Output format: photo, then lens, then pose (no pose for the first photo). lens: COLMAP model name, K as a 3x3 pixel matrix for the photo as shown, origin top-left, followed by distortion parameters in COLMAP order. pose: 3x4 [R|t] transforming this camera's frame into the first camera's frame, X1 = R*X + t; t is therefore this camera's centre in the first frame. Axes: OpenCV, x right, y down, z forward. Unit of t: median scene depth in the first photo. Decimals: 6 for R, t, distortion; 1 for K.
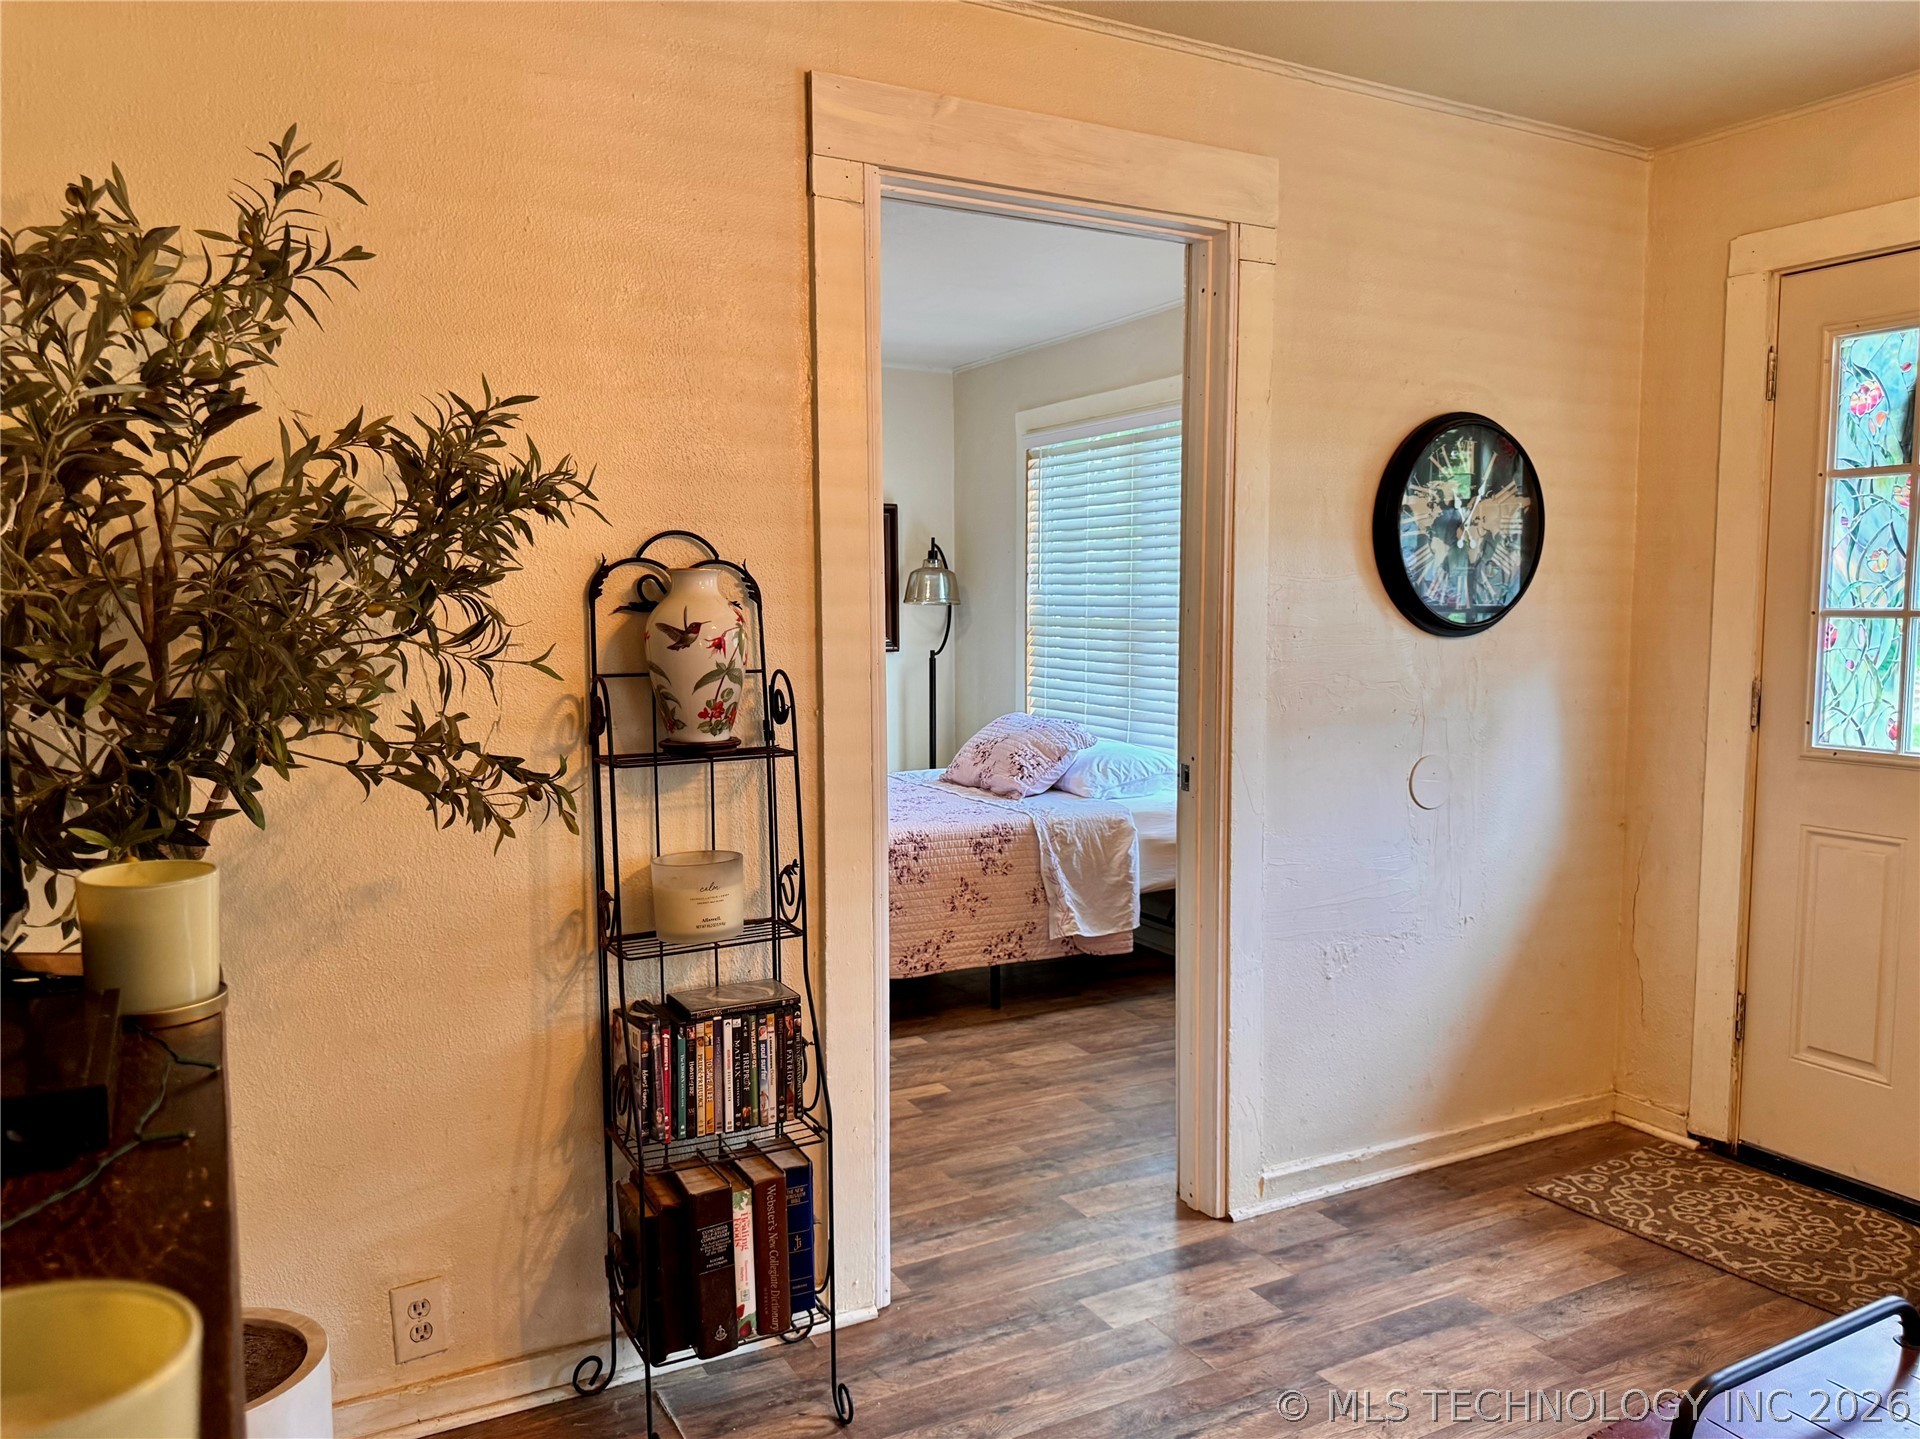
lens RADIAL K [[1367.1, 0, 1008.5], [0, 1367.1, 730.3], [0, 0, 1]] dist [0.057721, -0.070524]
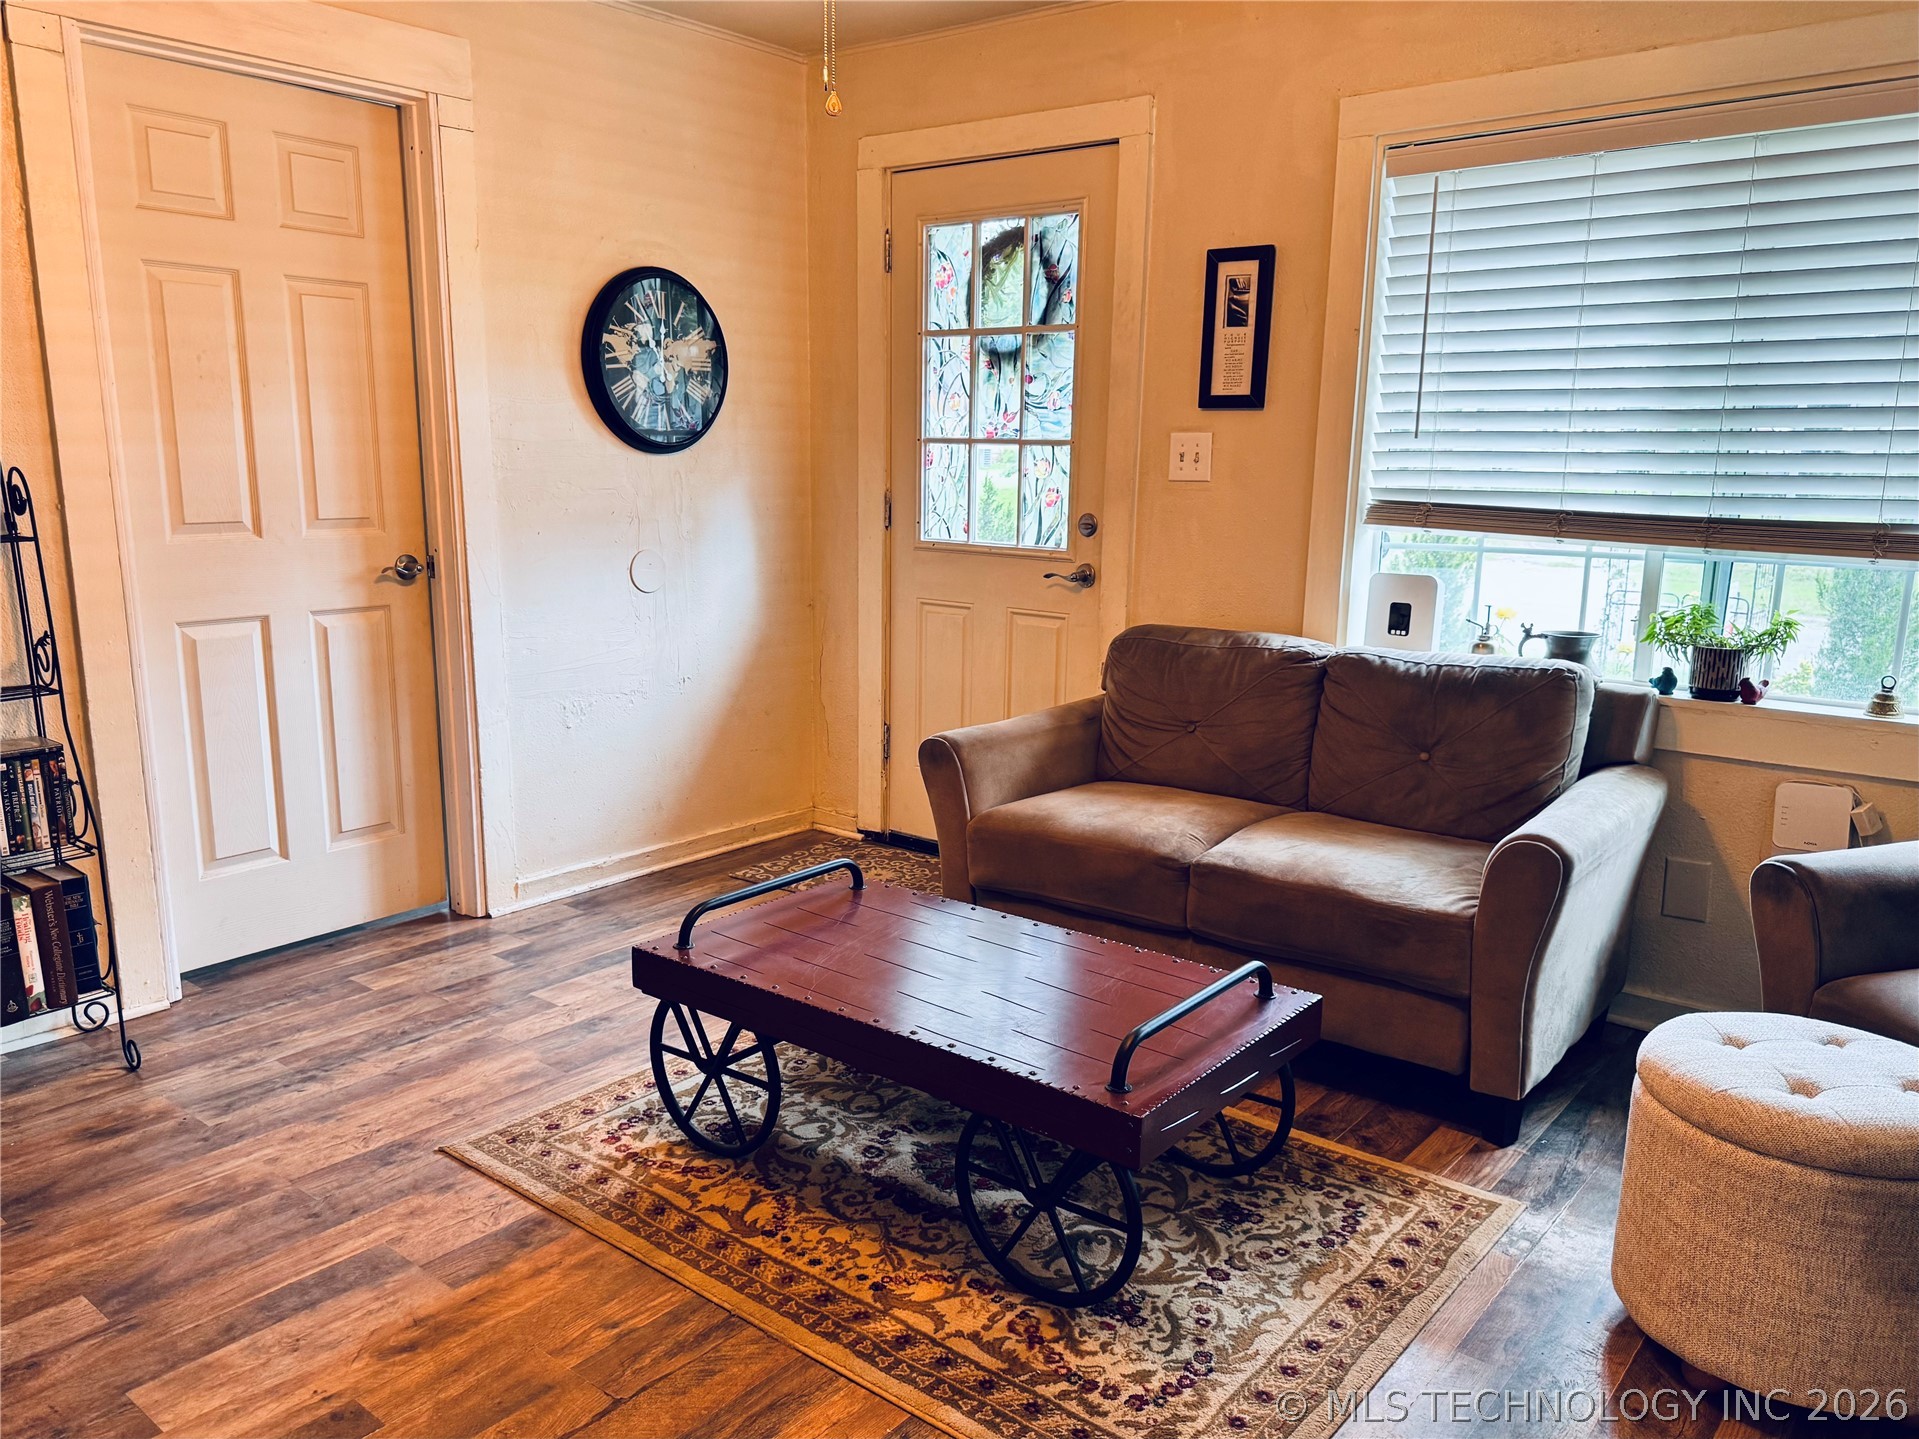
lens RADIAL K [[1366.4, 0, 920.2], [0, 1366.4, 749.1], [0, 0, 1]] dist [0.057721, -0.070524]
pose [[0.934303, -0.062449, 0.350968, 0.110309], [0.013536, 0.990041, 0.140128, 0.033621], [-0.356224, -0.126171, 0.925843, -0.345012]]
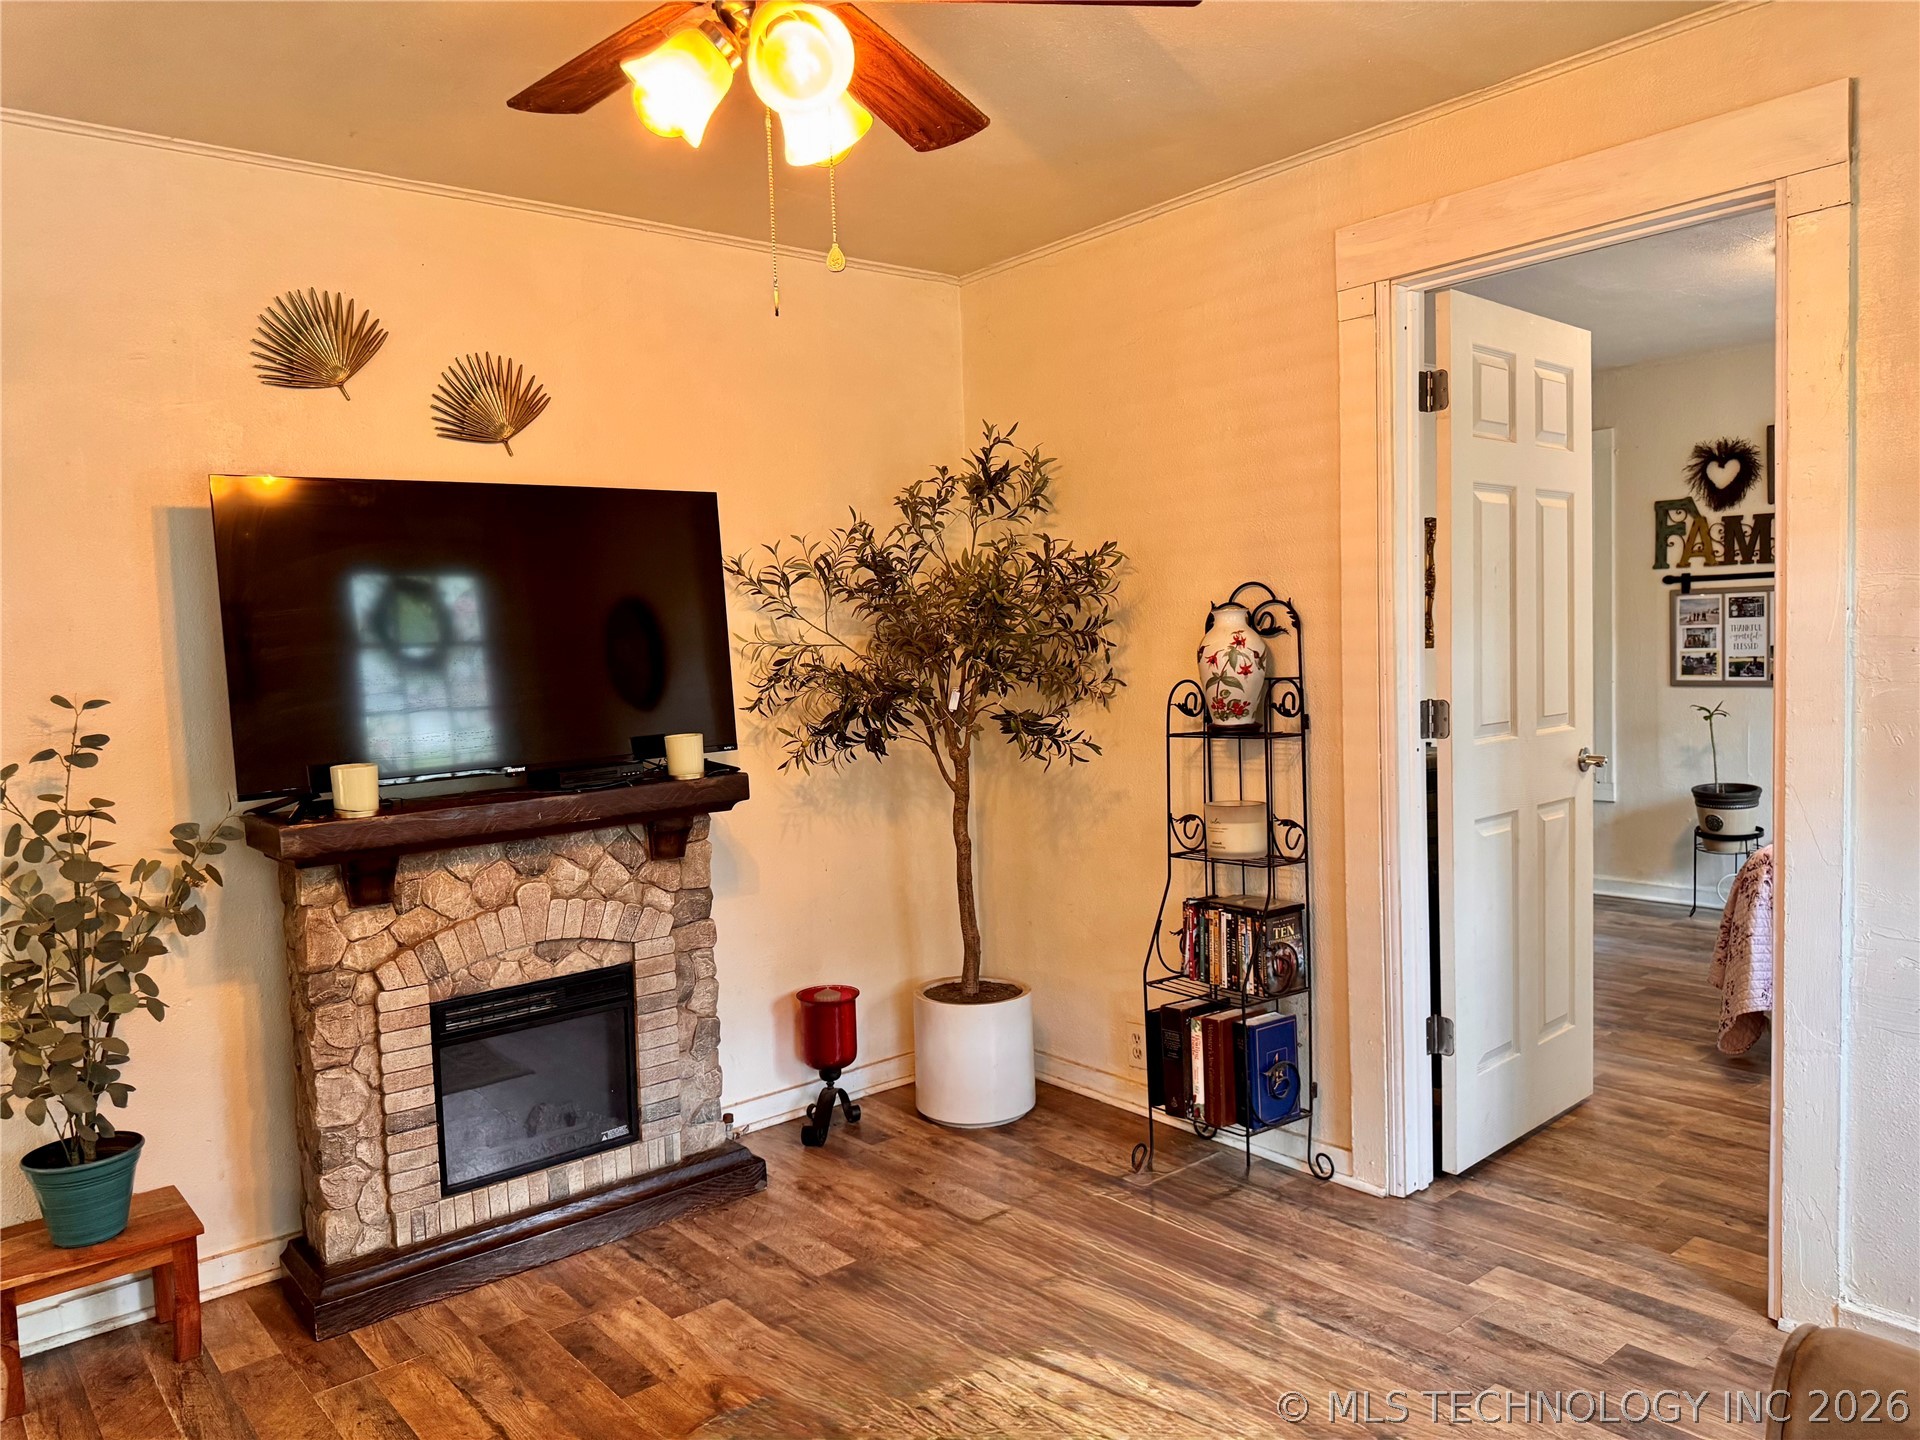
lens RADIAL K [[1367.1, 0, 975.4], [0, 1367.1, 706.9], [0, 0, 1]] dist [0.057721, -0.070524]
pose [[0.206529, 0.049428, -0.977191, 1.015890], [-0.044162, 0.998176, 0.041156, -0.052183], [0.977443, 0.034655, 0.208336, 0.360546]]
